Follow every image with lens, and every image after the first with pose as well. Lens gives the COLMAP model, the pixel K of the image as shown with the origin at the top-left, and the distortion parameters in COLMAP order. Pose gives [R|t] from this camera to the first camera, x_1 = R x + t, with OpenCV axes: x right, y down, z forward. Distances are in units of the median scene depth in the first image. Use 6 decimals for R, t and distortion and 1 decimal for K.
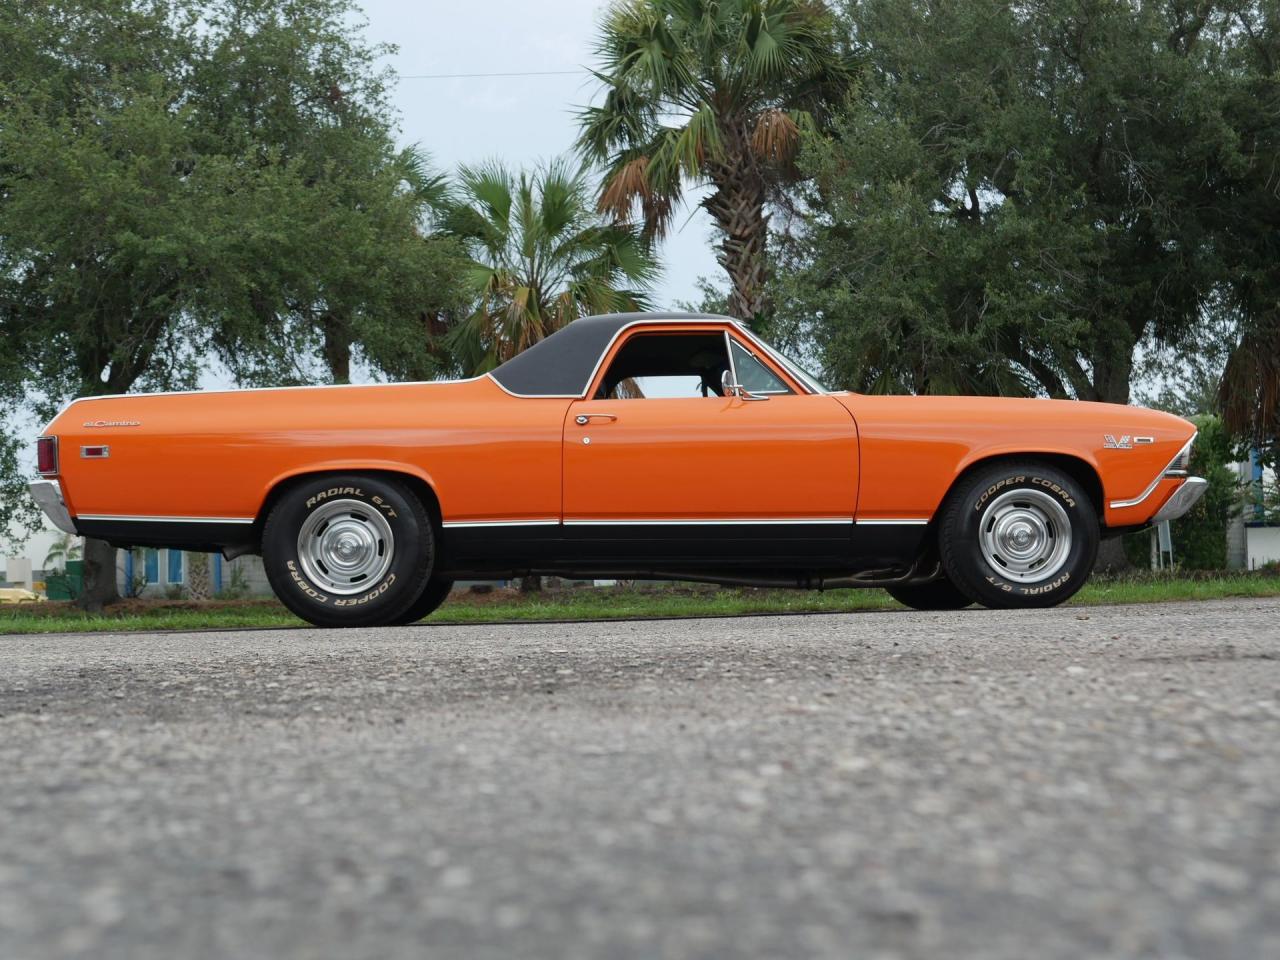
lens RADIAL K [[1672.7, 0, 640.0], [0, 1672.7, 480.0], [0, 0, 1]] dist [0.002090, -0.053037]
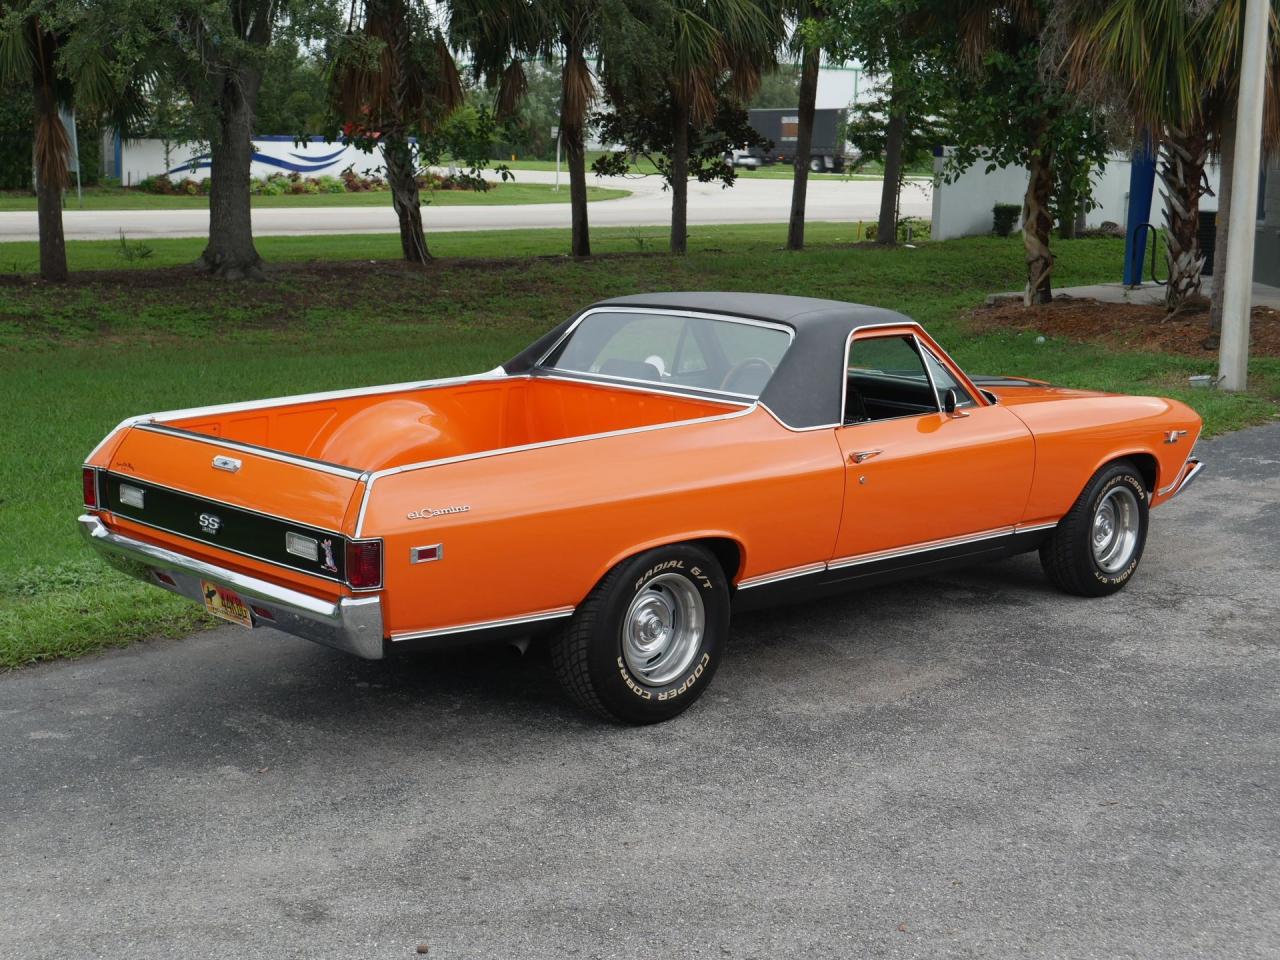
lens RADIAL K [[1797.4, 0, 640.5], [0, 1797.4, 480.3], [0, 0, 1]] dist [0.007545, -0.032192]
pose [[0.750123, -0.080179, 0.656420, -0.747386], [-0.085230, 0.972622, 0.216199, -0.219392], [-0.655783, -0.218122, 0.722753, 0.365914]]
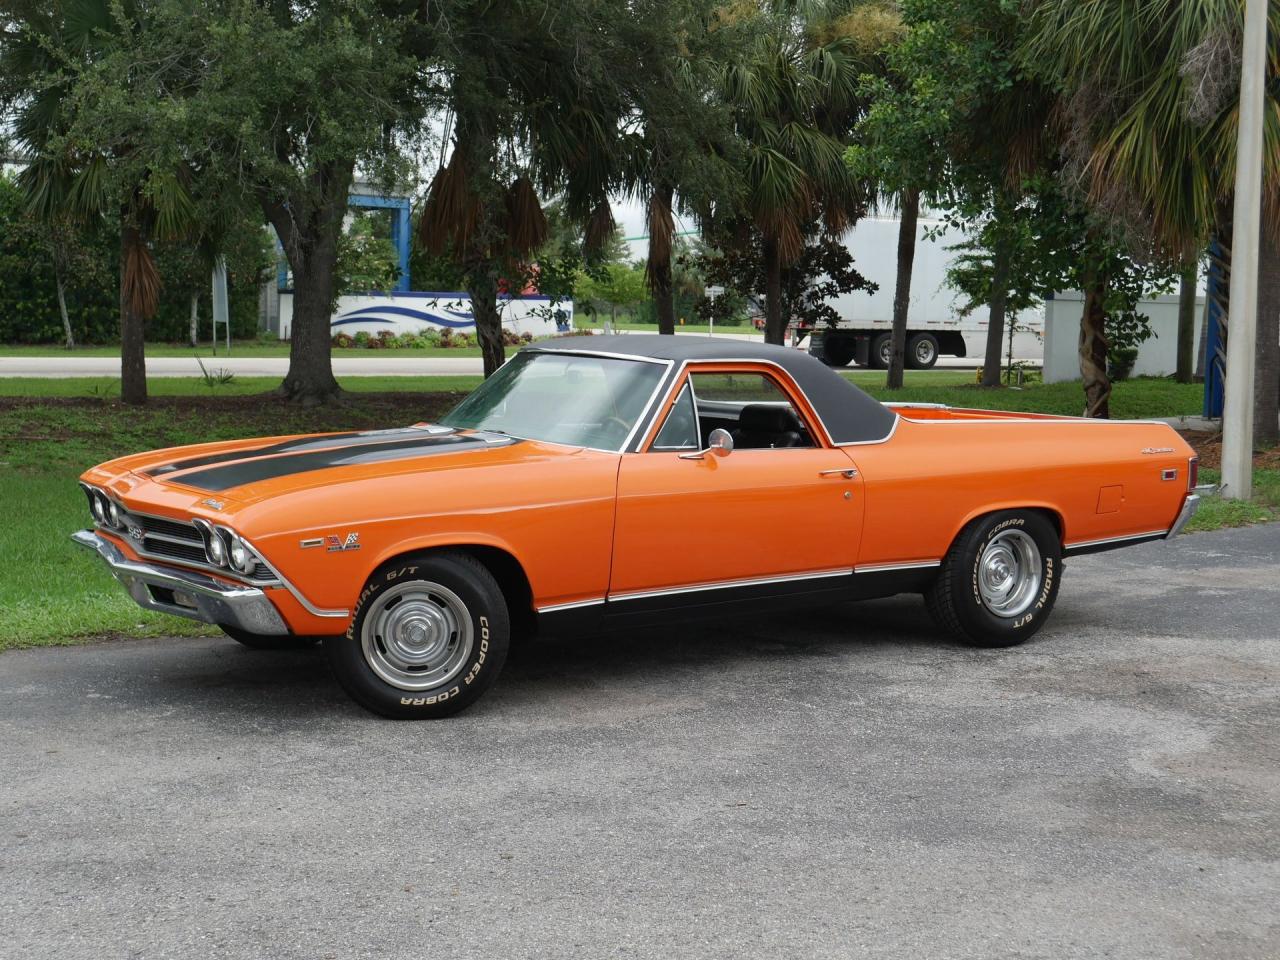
lens RADIAL K [[1807.4, 0, 637.3], [0, 1807.4, 482.2], [0, 0, 1]] dist [0.008888, -0.023570]
pose [[0.817613, -0.009852, 0.575684, -0.562151], [-0.082164, 0.987624, 0.133596, -0.162482], [-0.569875, -0.156531, 0.806685, 0.201511]]
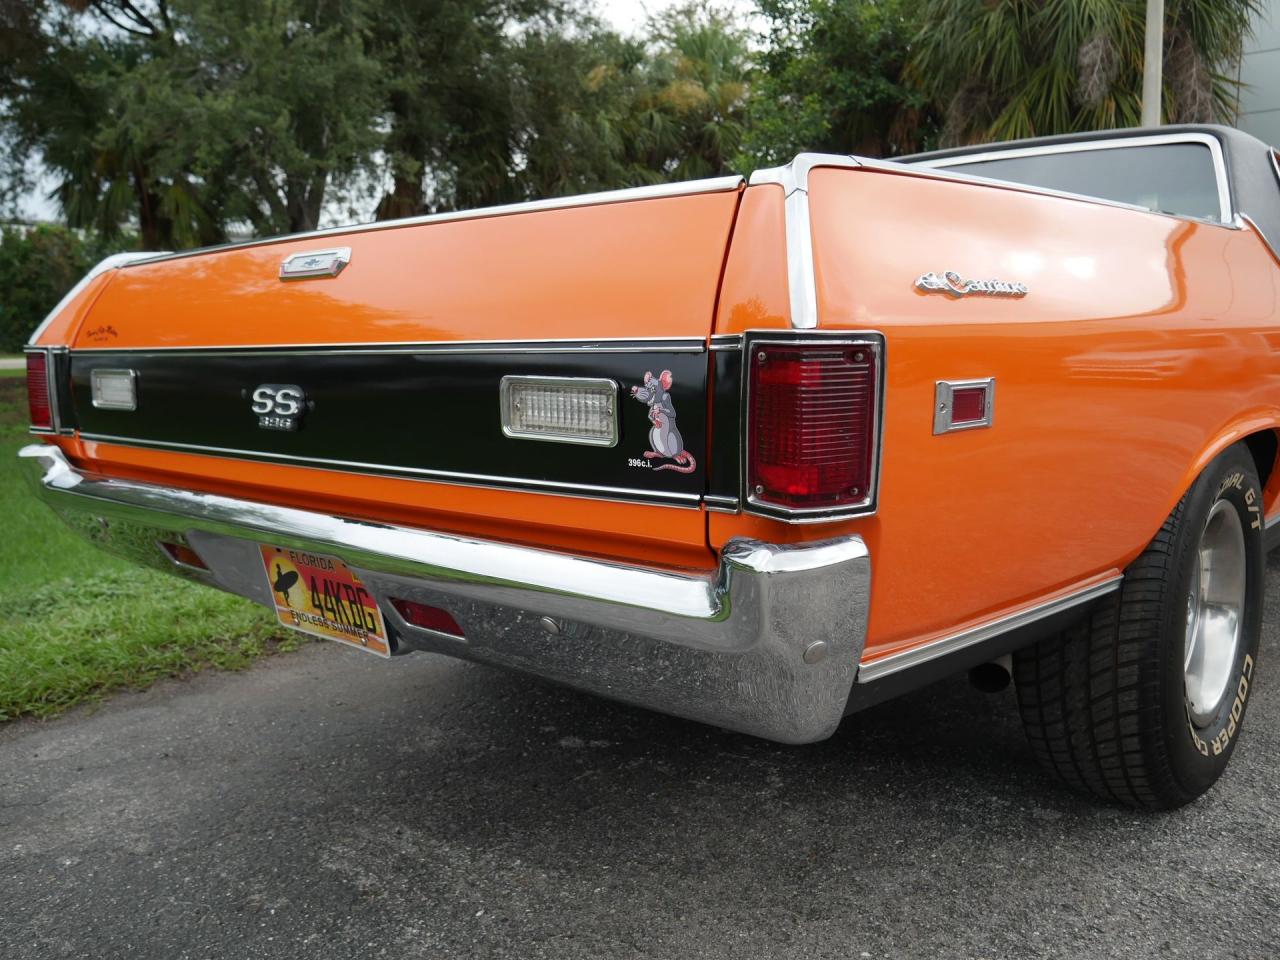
lens RADIAL K [[1088.1, 0, 641.4], [0, 1088.1, 484.0], [0, 0, 1]] dist [-0.020427, 0.007859]
pose [[0.691788, -0.079353, 0.717727, -0.454435], [-0.060392, 0.984103, 0.167014, -0.027647], [-0.719571, -0.158884, 0.675998, 0.900732]]
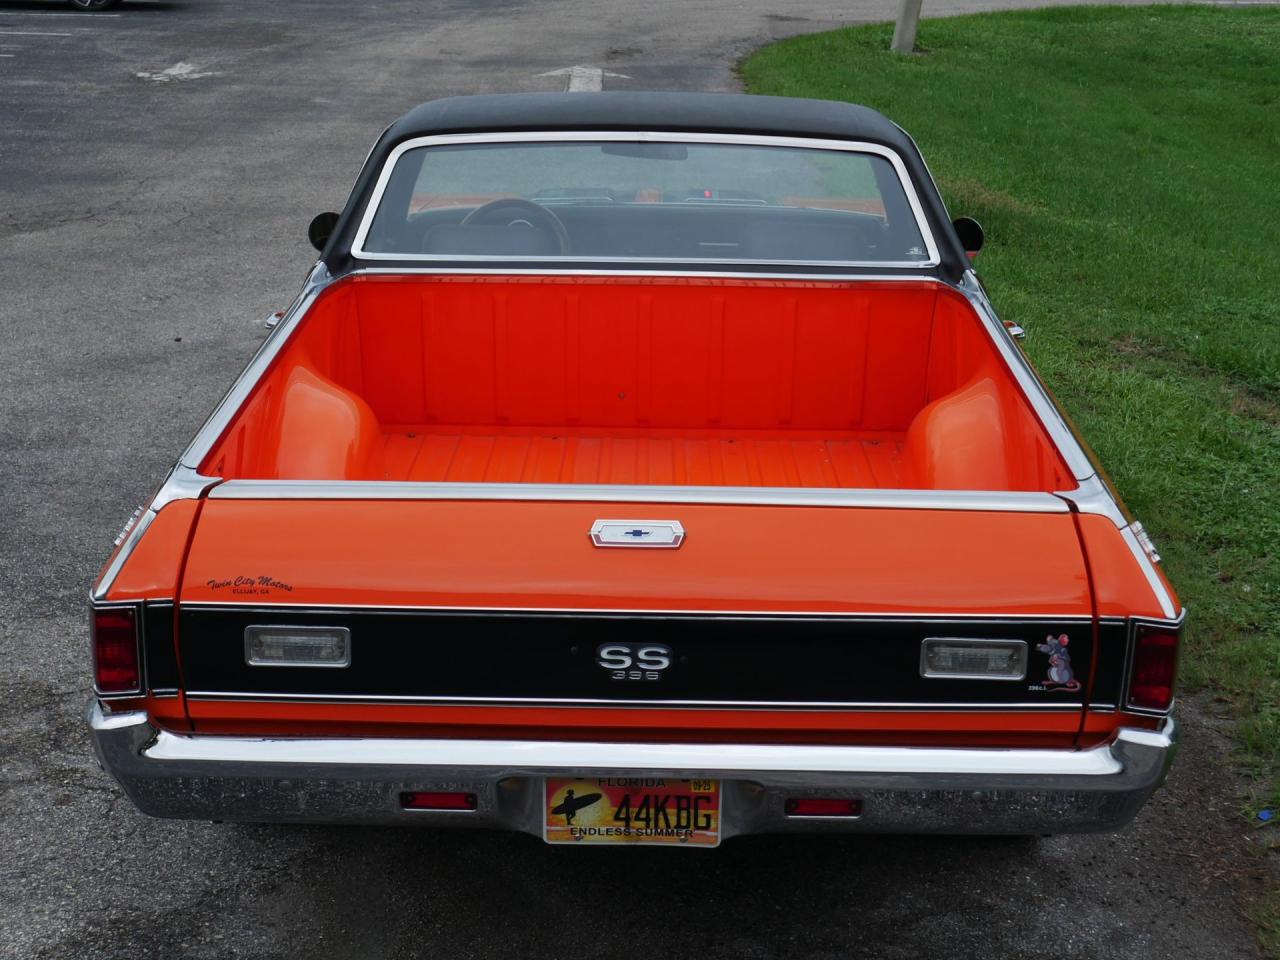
lens RADIAL K [[1807.4, 0, 637.3], [0, 1807.4, 482.2], [0, 0, 1]] dist [0.008888, -0.023570]
pose [[0.054602, -0.186719, 0.980895, -0.741940], [-0.092761, 0.977164, 0.191172, -0.120018], [-0.994190, -0.101427, 0.036035, 1.081413]]
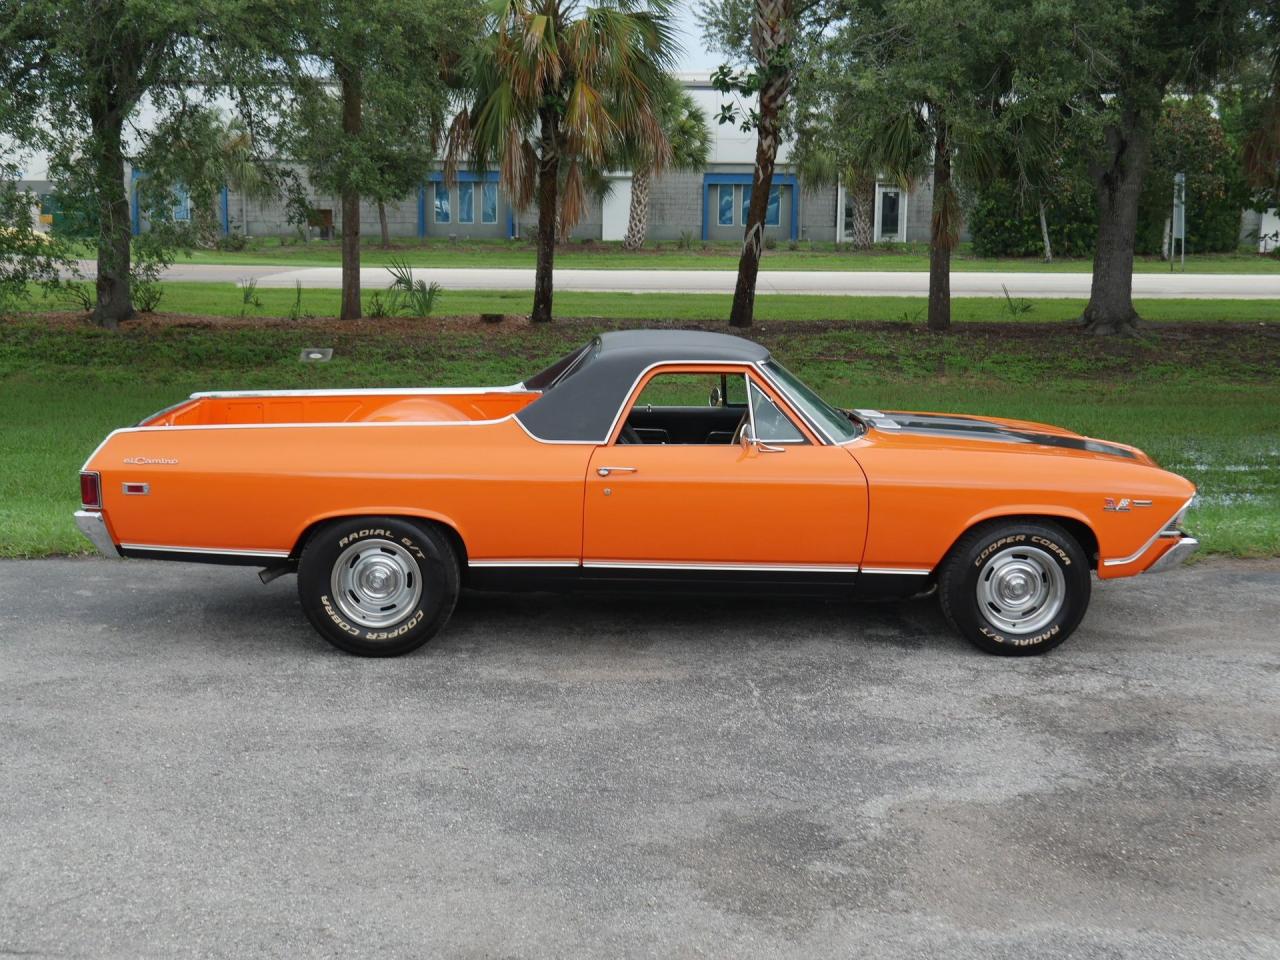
lens RADIAL K [[1672.5, 0, 641.1], [0, 1672.5, 473.2], [0, 0, 1]] dist [-0.006028, -0.006691]
pose [[0.999352, 0.035934, 0.002069, -0.013361], [-0.035445, 0.972501, 0.230187, -0.269275], [0.006259, -0.230111, 0.973144, -0.009755]]
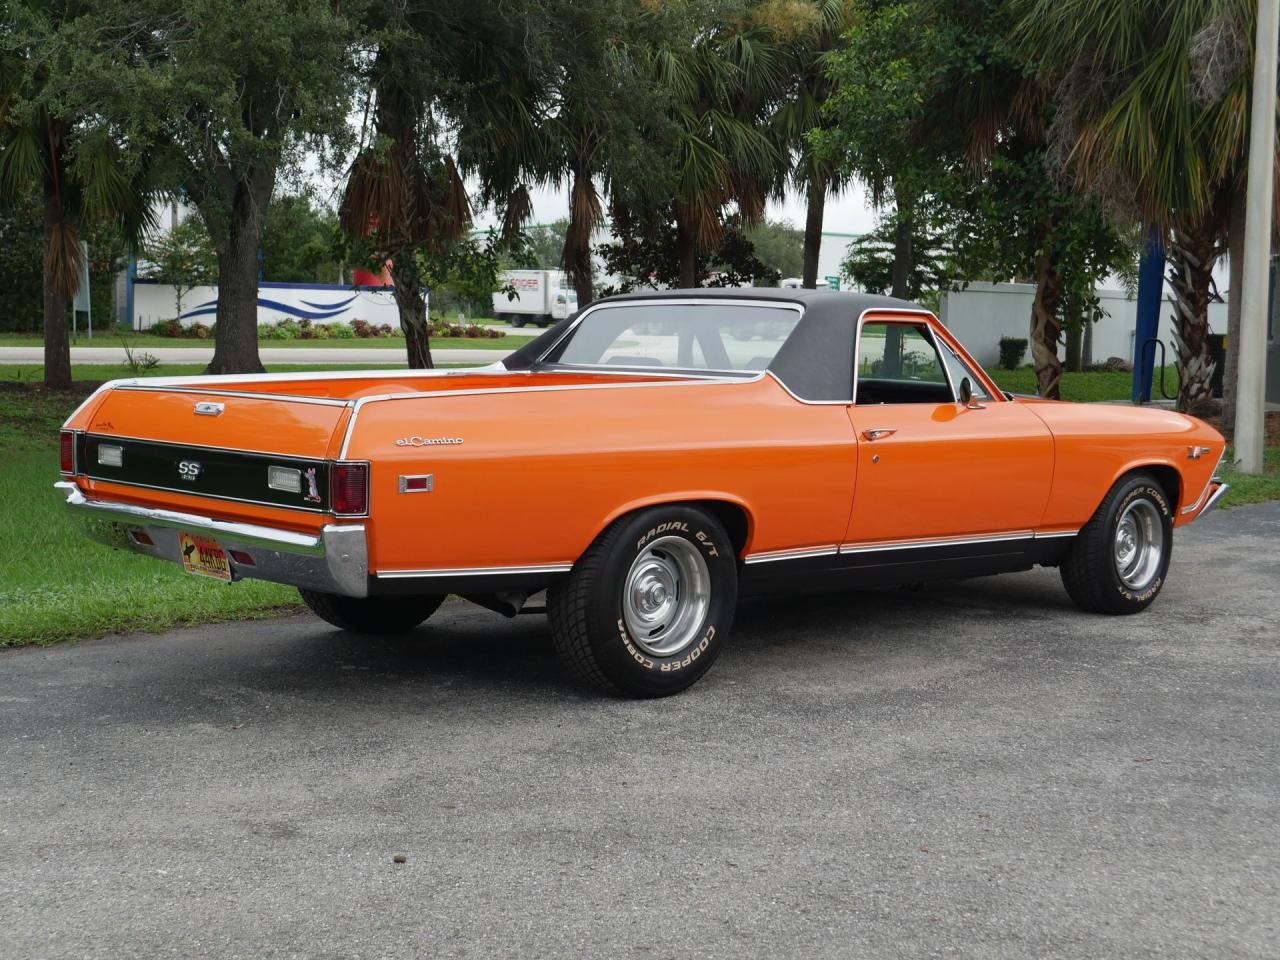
lens RADIAL K [[1797.4, 0, 640.5], [0, 1797.4, 480.3], [0, 0, 1]] dist [0.007545, -0.032192]
pose [[0.752739, -0.014767, 0.658154, -0.723425], [-0.090259, 0.987992, 0.125398, -0.116074], [-0.652103, -0.153796, 0.742367, 0.376841]]
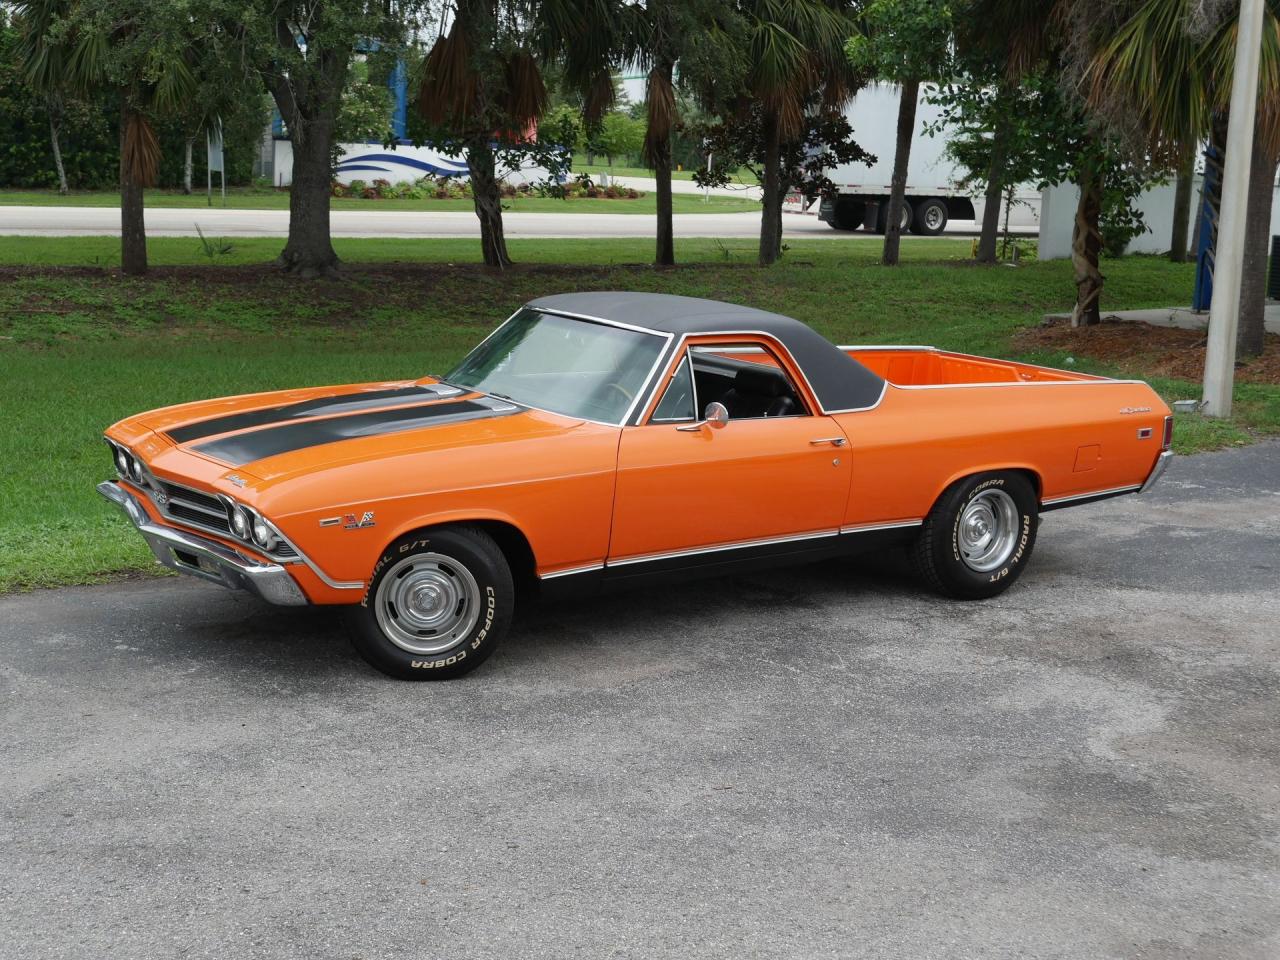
lens RADIAL K [[1807.4, 0, 637.3], [0, 1807.4, 482.2], [0, 0, 1]] dist [0.008888, -0.023570]
pose [[0.815481, -0.044698, 0.577056, -0.593924], [-0.102428, 0.970132, 0.219893, -0.242817], [-0.569649, -0.238425, 0.786545, 0.175906]]
